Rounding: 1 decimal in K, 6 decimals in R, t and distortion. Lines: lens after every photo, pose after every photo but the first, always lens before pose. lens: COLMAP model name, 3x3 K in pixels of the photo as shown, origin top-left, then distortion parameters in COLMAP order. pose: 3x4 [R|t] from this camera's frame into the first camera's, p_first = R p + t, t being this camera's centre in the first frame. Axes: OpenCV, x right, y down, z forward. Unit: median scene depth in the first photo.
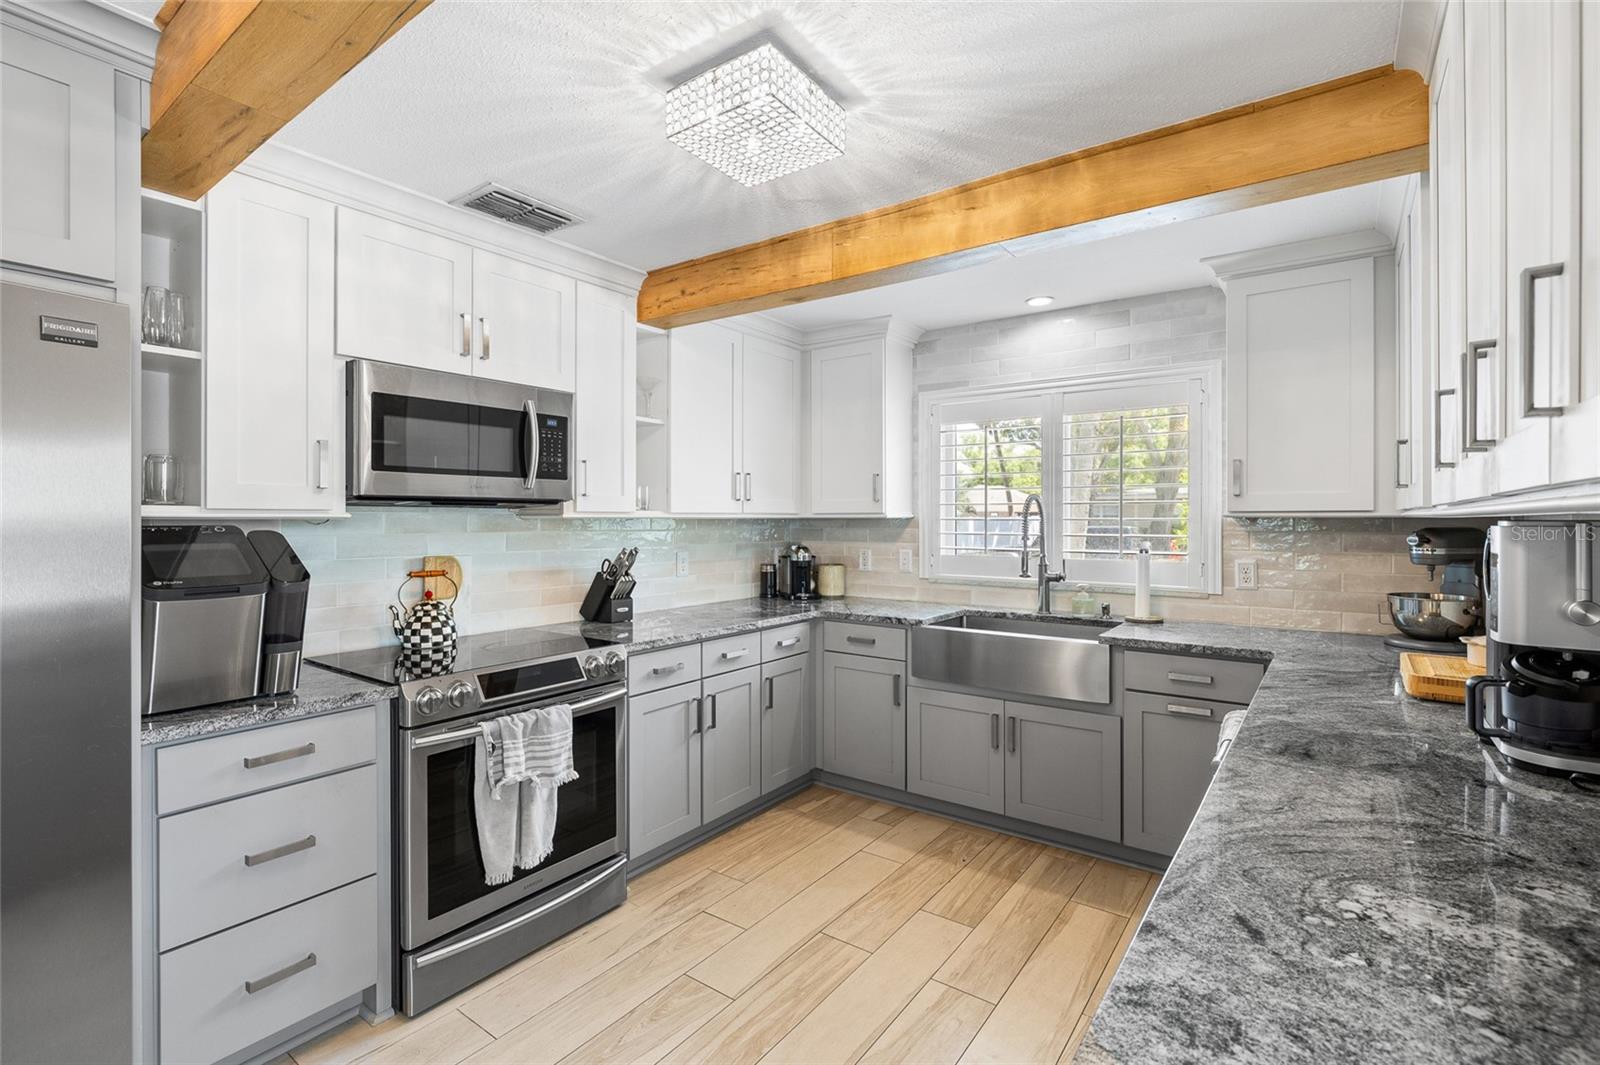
lens RADIAL K [[723.3, 0, 797.4], [0, 723.3, 522.8], [0, 0, 1]] dist [-0.007087, 0.001816]
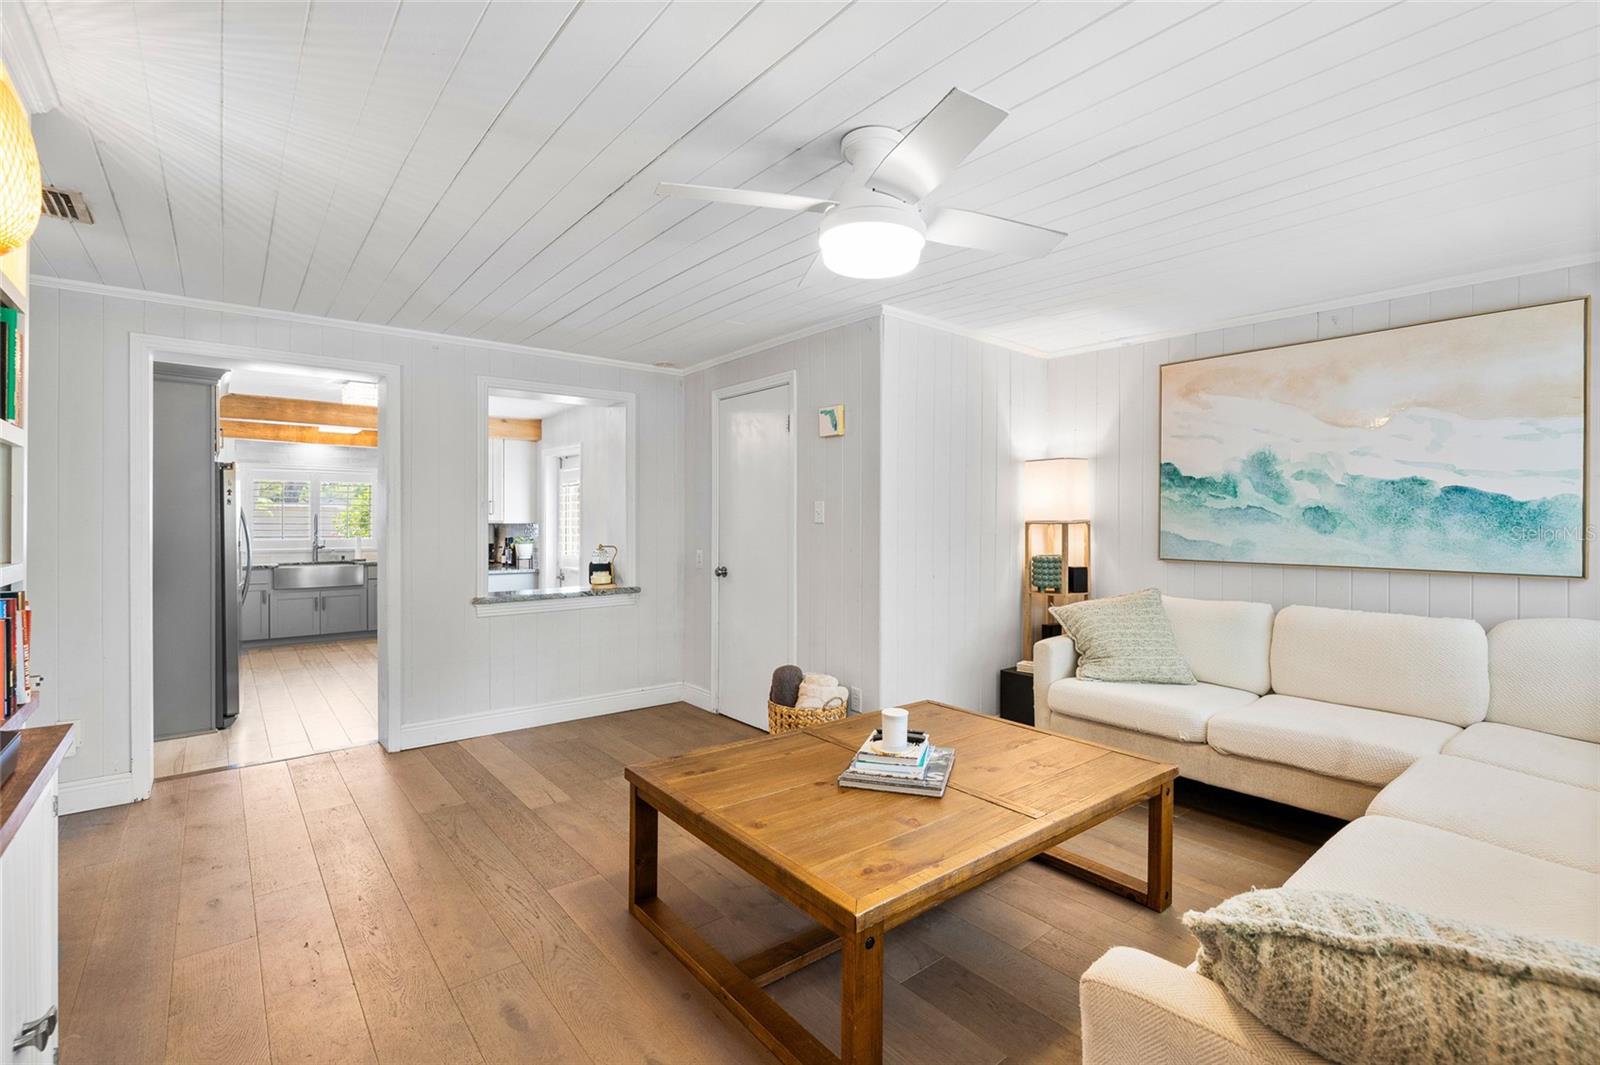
lens RADIAL K [[723.3, 0, 808.1], [0, 723.3, 520.2], [0, 0, 1]] dist [-0.007087, 0.001816]
pose [[0.247779, 0.000274, 0.968817, -2.047181], [0.005644, 0.999983, -0.001727, -0.003670], [-0.968800, 0.005895, 0.247773, -1.566731]]
